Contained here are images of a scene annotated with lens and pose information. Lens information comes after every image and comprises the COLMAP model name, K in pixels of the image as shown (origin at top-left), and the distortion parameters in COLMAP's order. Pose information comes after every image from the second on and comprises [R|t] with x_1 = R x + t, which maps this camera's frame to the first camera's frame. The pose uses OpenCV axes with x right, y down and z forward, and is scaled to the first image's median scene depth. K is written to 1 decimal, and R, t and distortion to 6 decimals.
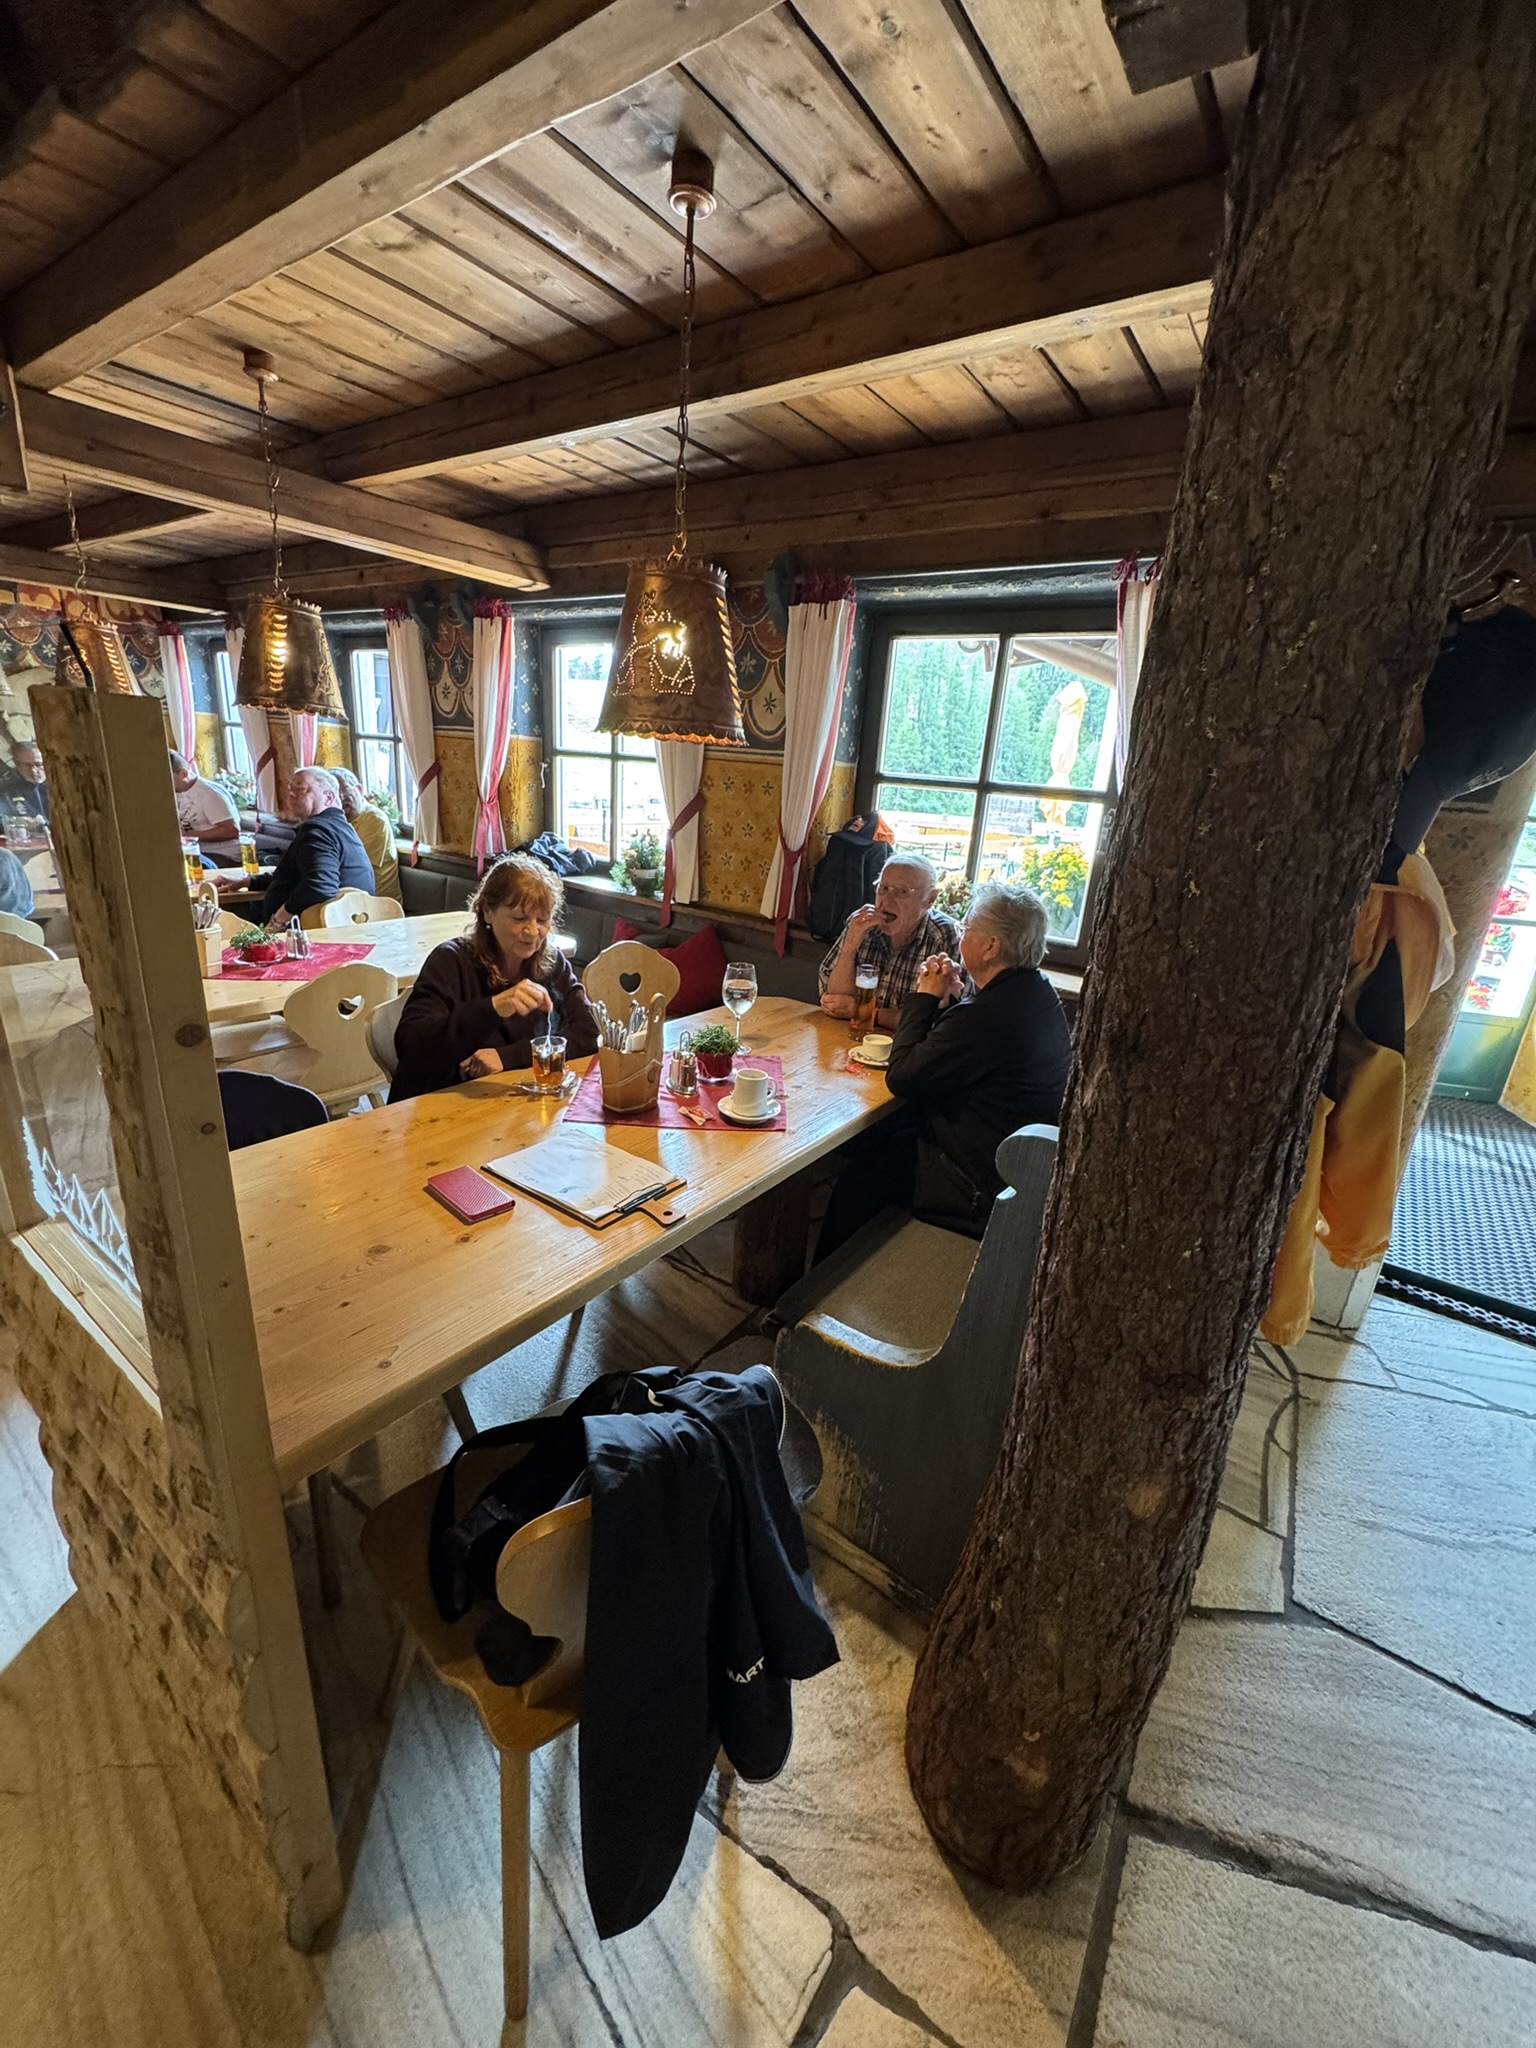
lens RADIAL K [[806.6, 0, 758.0], [0, 806.6, 1021.4], [0, 0, 1]] dist [-0.007343, 0.000324]
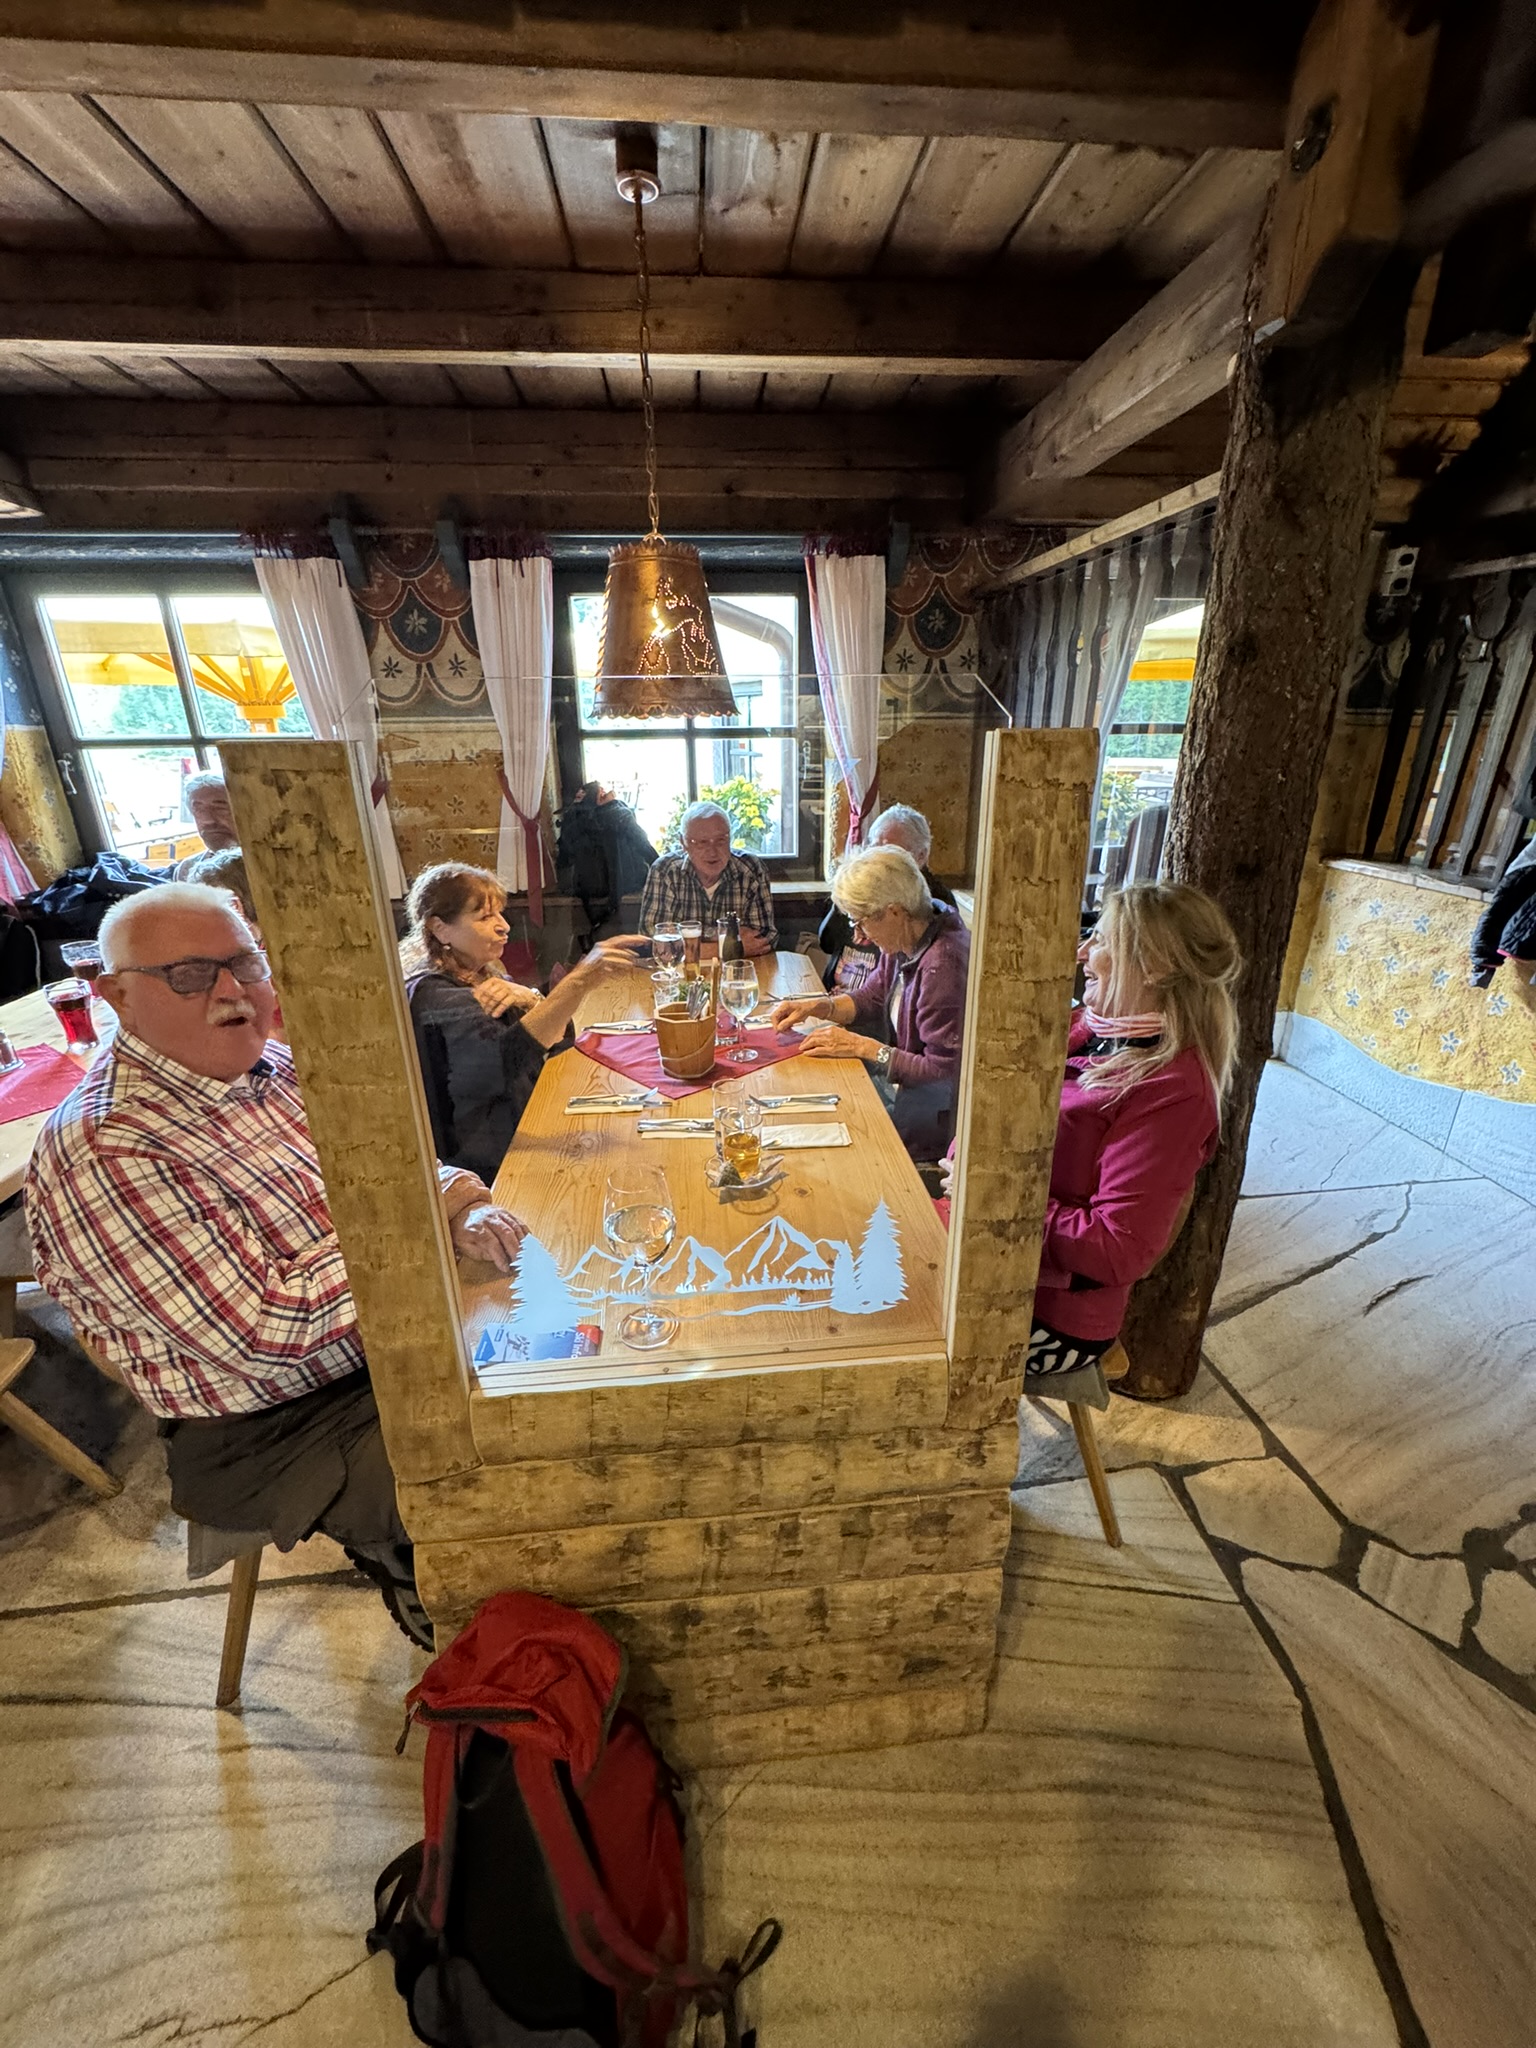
lens RADIAL K [[806.6, 0, 774.1], [0, 806.6, 1020.9], [0, 0, 1]] dist [-0.007343, 0.000324]
pose [[0.752177, -0.304678, 0.584295, -0.504185], [0.263973, 0.951754, 0.156469, -0.069658], [-0.603778, 0.036546, 0.796314, 0.068860]]
